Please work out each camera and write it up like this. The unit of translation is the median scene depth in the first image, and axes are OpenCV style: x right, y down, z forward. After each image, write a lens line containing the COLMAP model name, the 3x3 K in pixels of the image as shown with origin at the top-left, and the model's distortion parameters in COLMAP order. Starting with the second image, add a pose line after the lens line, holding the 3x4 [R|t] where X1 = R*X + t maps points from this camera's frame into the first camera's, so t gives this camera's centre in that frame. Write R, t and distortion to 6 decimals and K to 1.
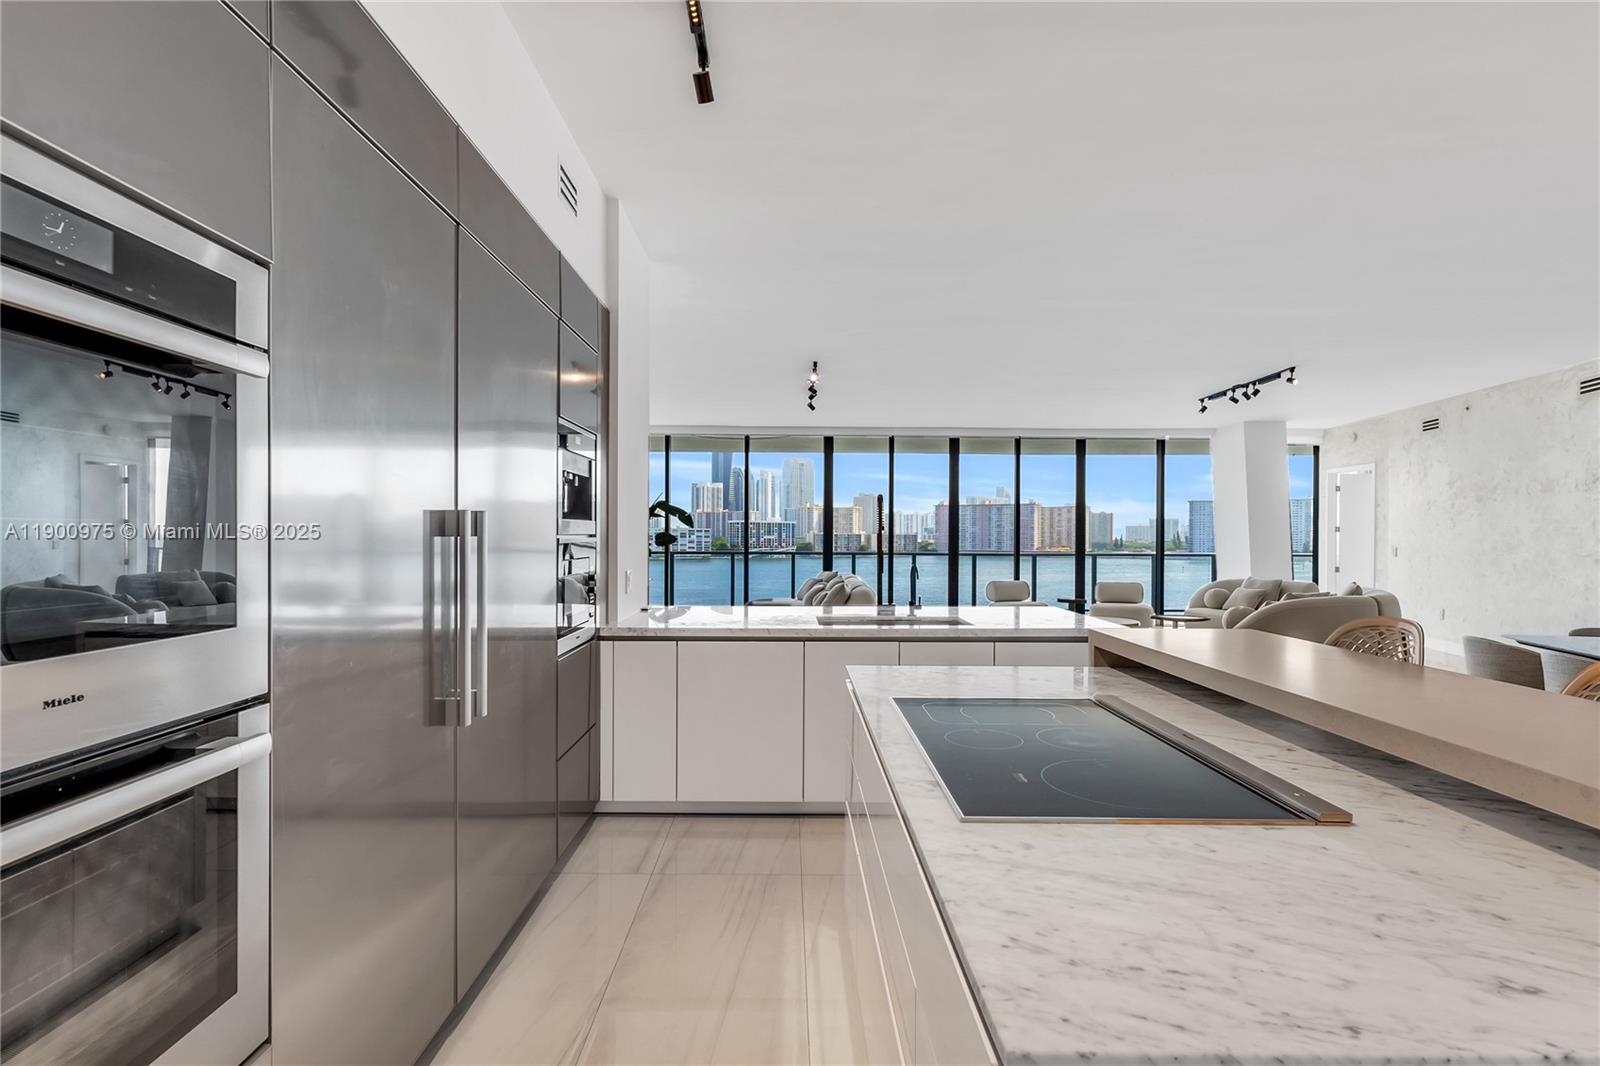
lens RADIAL K [[777.7, 0, 792.3], [0, 777.7, 535.8], [0, 0, 1]] dist [-0.004381, 0.005053]
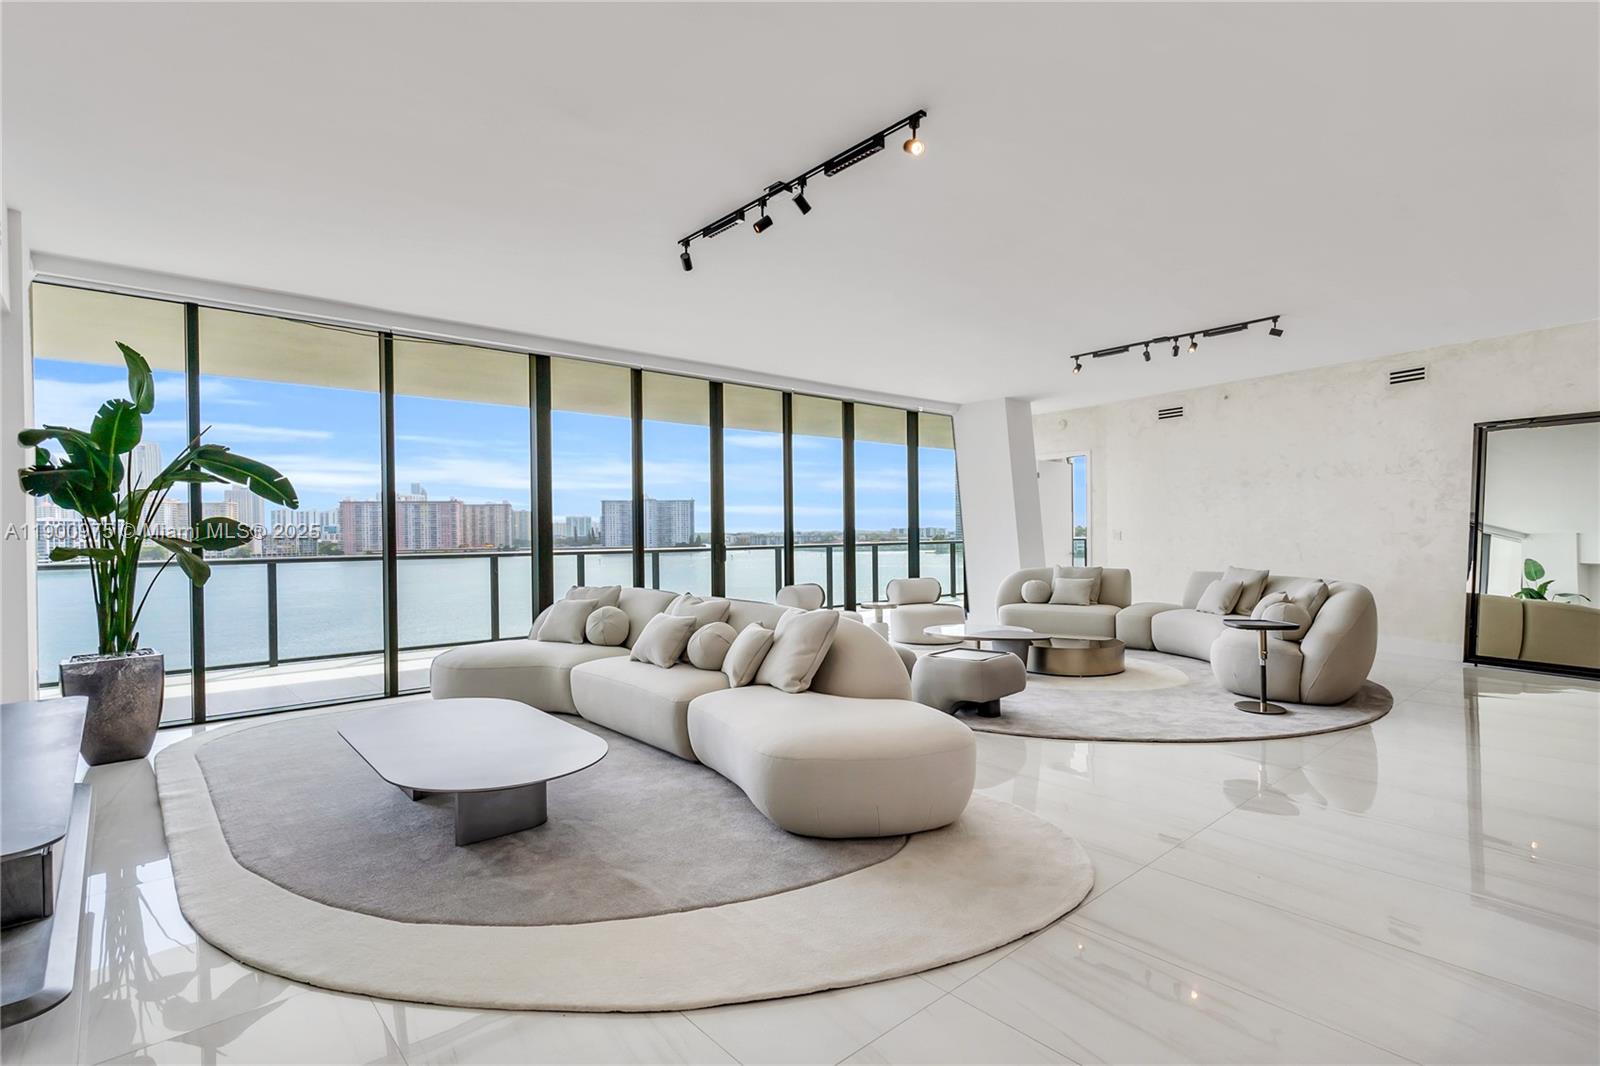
lens RADIAL K [[777.7, 0, 780.8], [0, 777.7, 540.8], [0, 0, 1]] dist [-0.004381, 0.005053]
pose [[0.764791, -0.018848, 0.644003, -0.208486], [0.012765, 0.999819, 0.014102, 0.005578], [-0.644152, -0.002565, 0.764893, 0.461527]]
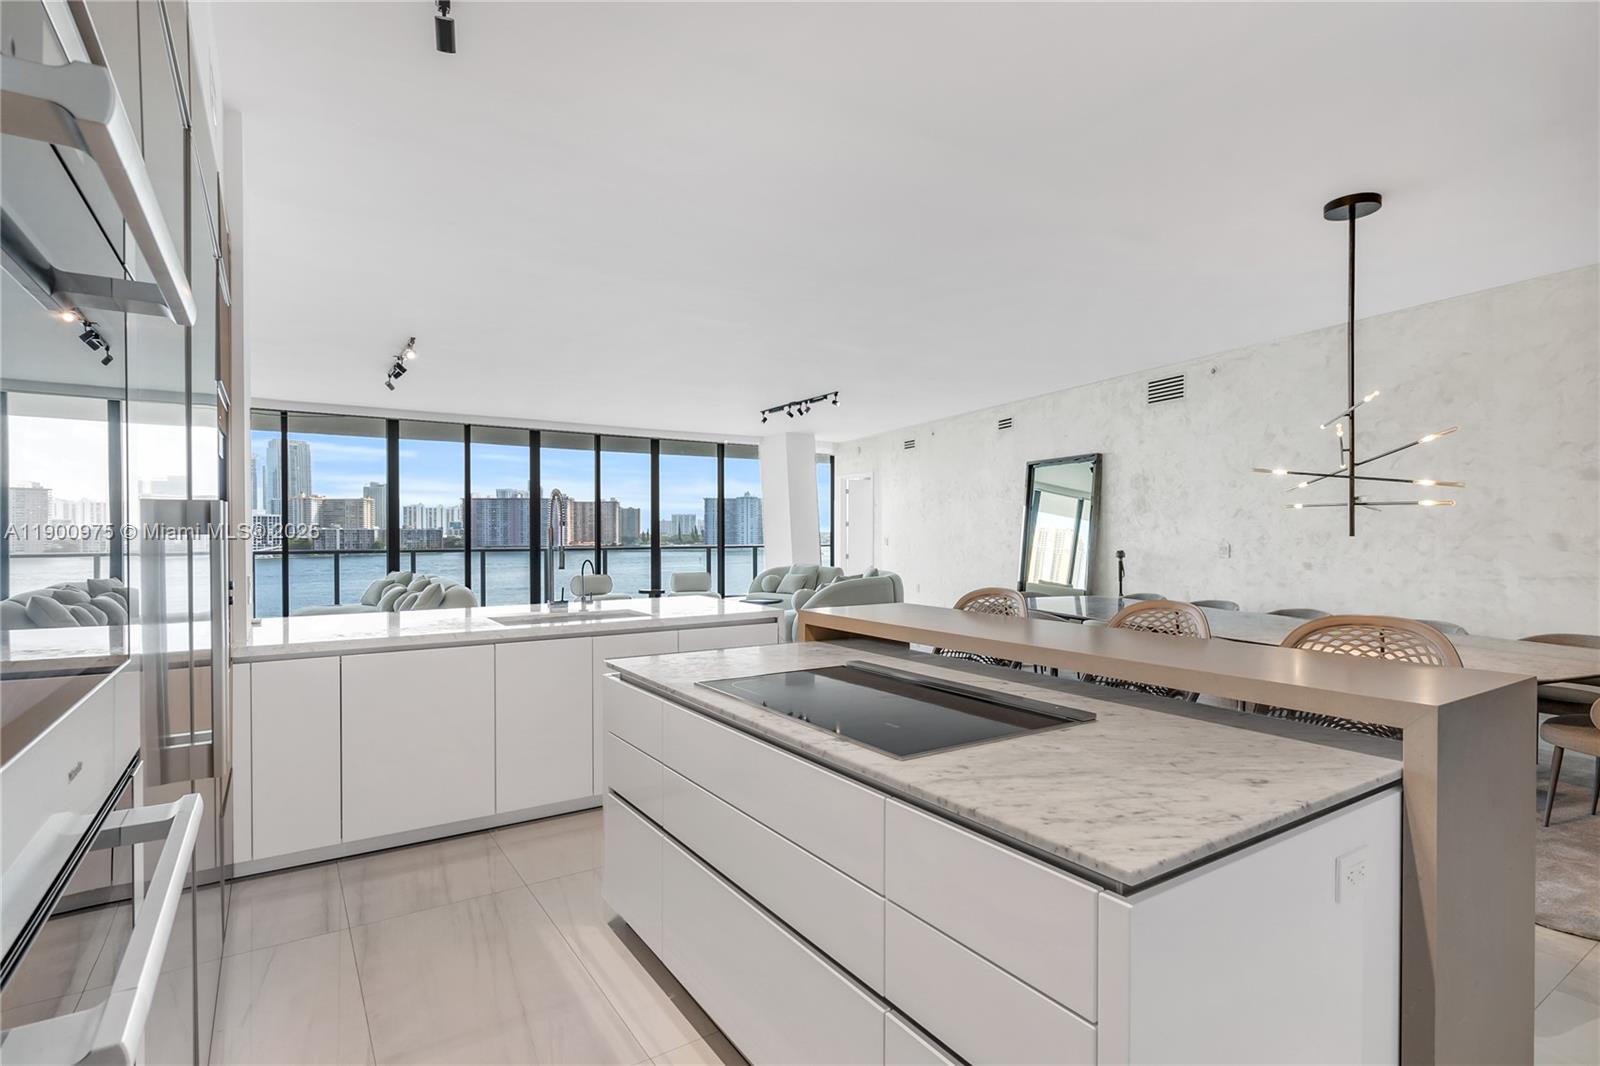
lens RADIAL K [[777.7, 0, 784.6], [0, 777.7, 546.9], [0, 0, 1]] dist [-0.004381, 0.005053]
pose [[0.839370, -0.016183, 0.543320, -0.062442], [0.004719, 0.999736, 0.022487, -0.000303], [-0.543540, -0.016311, 0.839225, 0.007590]]
